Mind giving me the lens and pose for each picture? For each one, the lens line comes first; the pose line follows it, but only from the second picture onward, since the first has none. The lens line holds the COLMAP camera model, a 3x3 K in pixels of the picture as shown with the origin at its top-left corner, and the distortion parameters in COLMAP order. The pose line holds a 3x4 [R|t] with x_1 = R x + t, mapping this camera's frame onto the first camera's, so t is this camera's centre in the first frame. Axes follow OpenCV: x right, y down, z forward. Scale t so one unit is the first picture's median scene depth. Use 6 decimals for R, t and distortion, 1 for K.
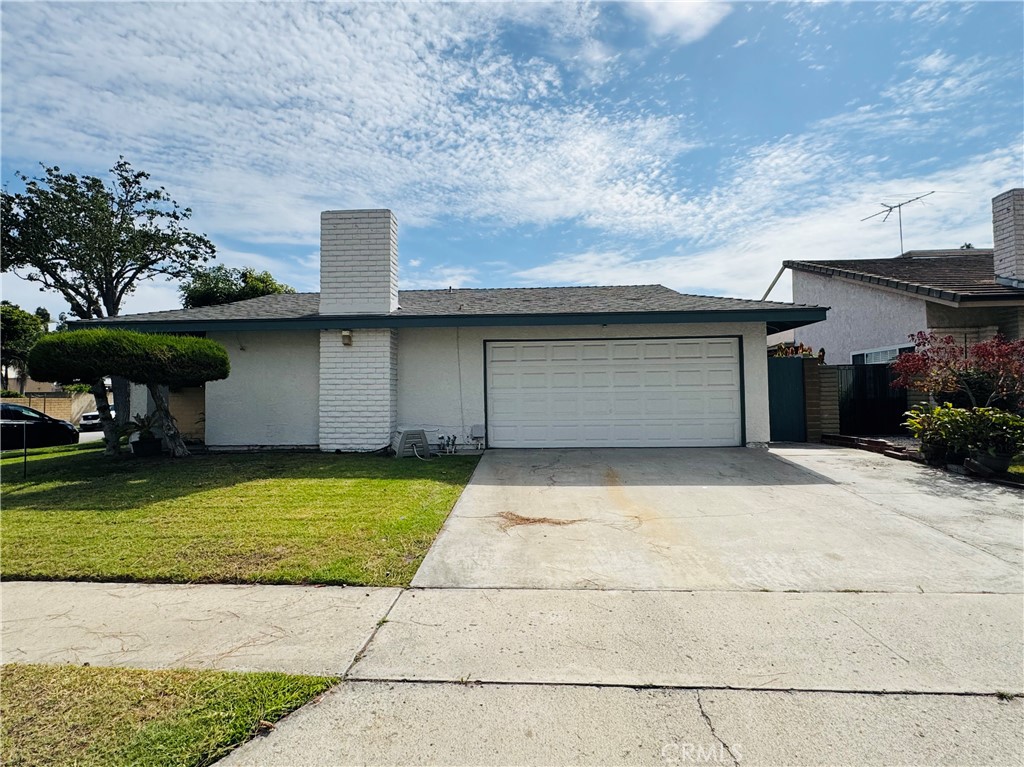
lens RADIAL K [[501.7, 0, 512.9], [0, 501.7, 385.7], [0, 0, 1]] dist [-0.000418, -0.000510]
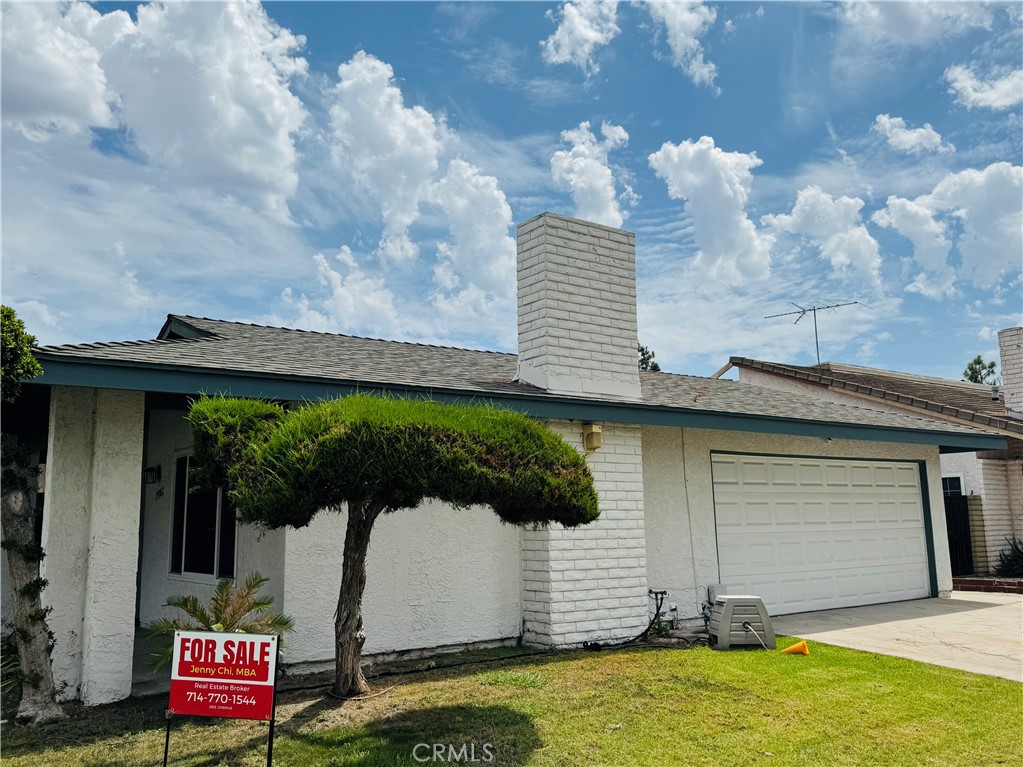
lens RADIAL K [[879.2, 0, 513.2], [0, 879.2, 381.0], [0, 0, 1]] dist [0.057315, -0.031657]
pose [[0.778900, 0.095323, 0.619862, -1.014031], [-0.003902, 0.989099, -0.147200, -0.010938], [-0.627136, 0.112235, 0.770781, 0.275669]]
